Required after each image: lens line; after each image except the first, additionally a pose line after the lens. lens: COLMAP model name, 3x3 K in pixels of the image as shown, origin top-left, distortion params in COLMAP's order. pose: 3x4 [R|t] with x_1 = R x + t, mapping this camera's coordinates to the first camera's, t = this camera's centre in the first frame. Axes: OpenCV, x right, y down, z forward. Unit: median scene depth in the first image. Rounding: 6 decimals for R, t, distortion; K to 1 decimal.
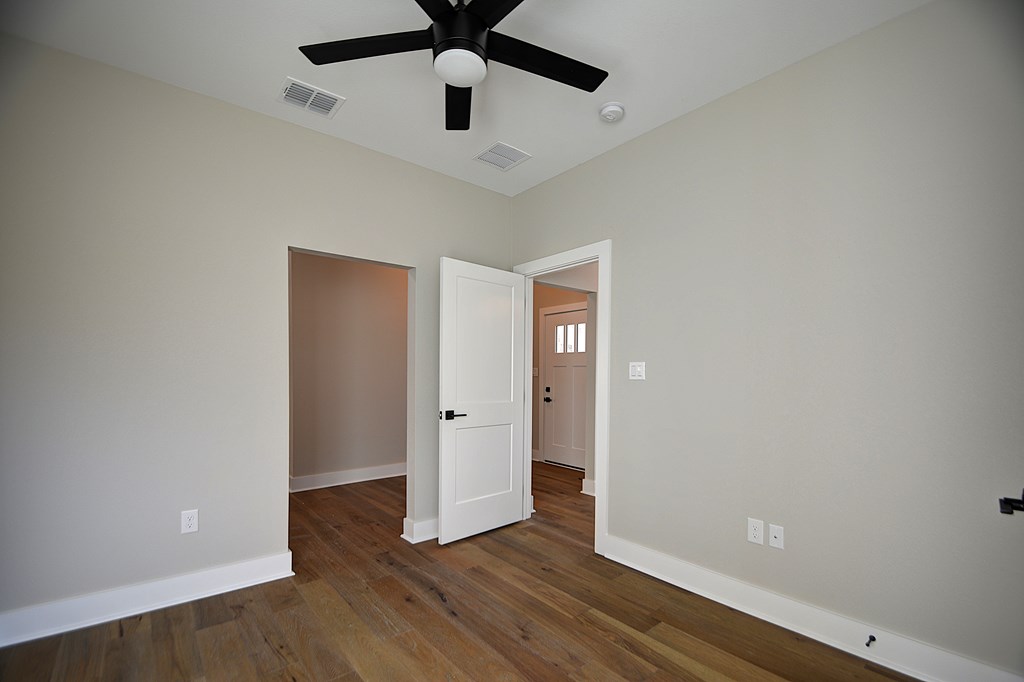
lens RADIAL K [[436.9, 0, 512.9], [0, 436.9, 377.8], [0, 0, 1]] dist [0.010799, -0.013124]
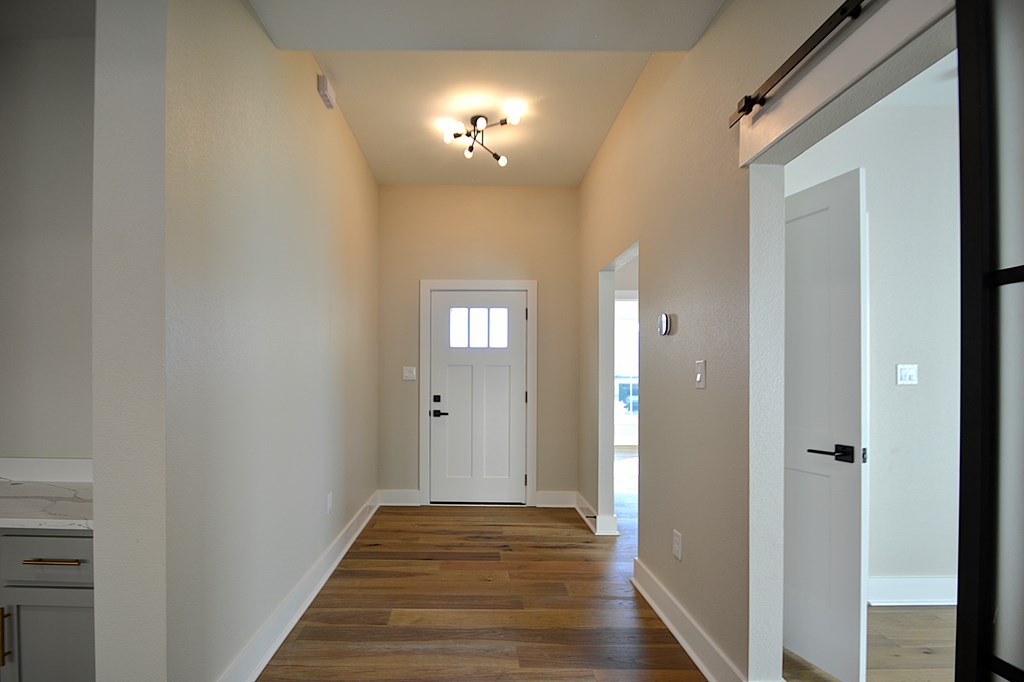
lens RADIAL K [[460.9, 0, 478.6], [0, 460.9, 380.9], [0, 0, 1]] dist [-0.002048, -0.000261]
pose [[0.641148, -0.002499, 0.767414, -0.954083], [0.001067, 0.999997, 0.002365, -0.005854], [-0.767417, -0.000698, 0.641148, 1.065642]]
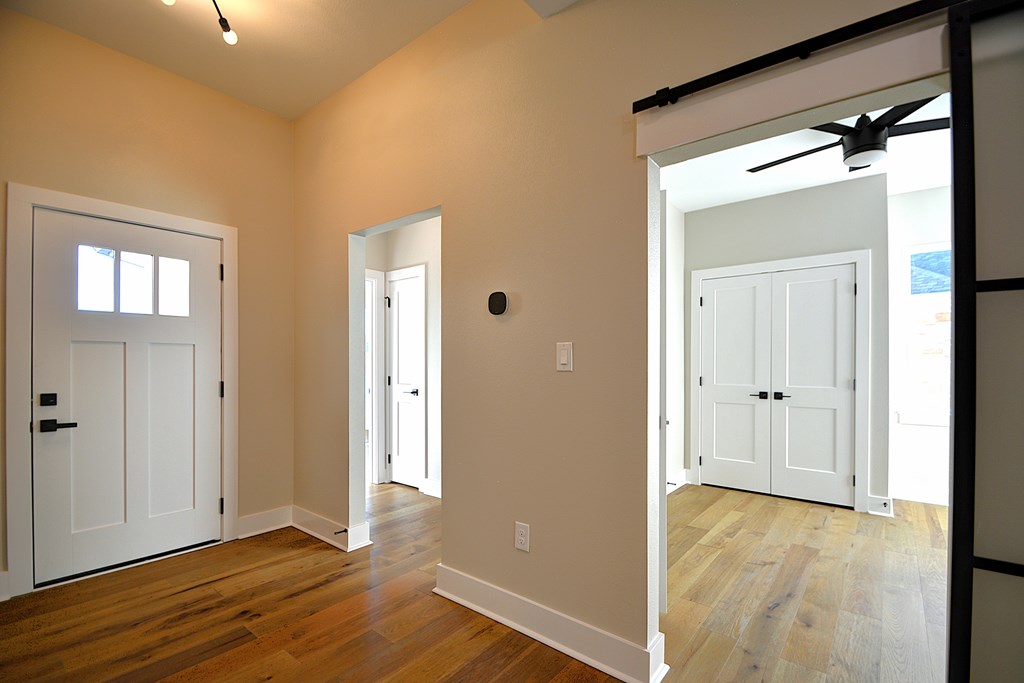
lens RADIAL K [[454.7, 0, 509.9], [0, 454.7, 365.3], [0, 0, 1]] dist [0.010788, -0.015550]
pose [[-0.176334, -0.003551, 0.984324, -0.851830], [0.008130, 0.999954, 0.005064, -0.005068], [-0.984297, 0.008896, -0.176297, 1.463997]]
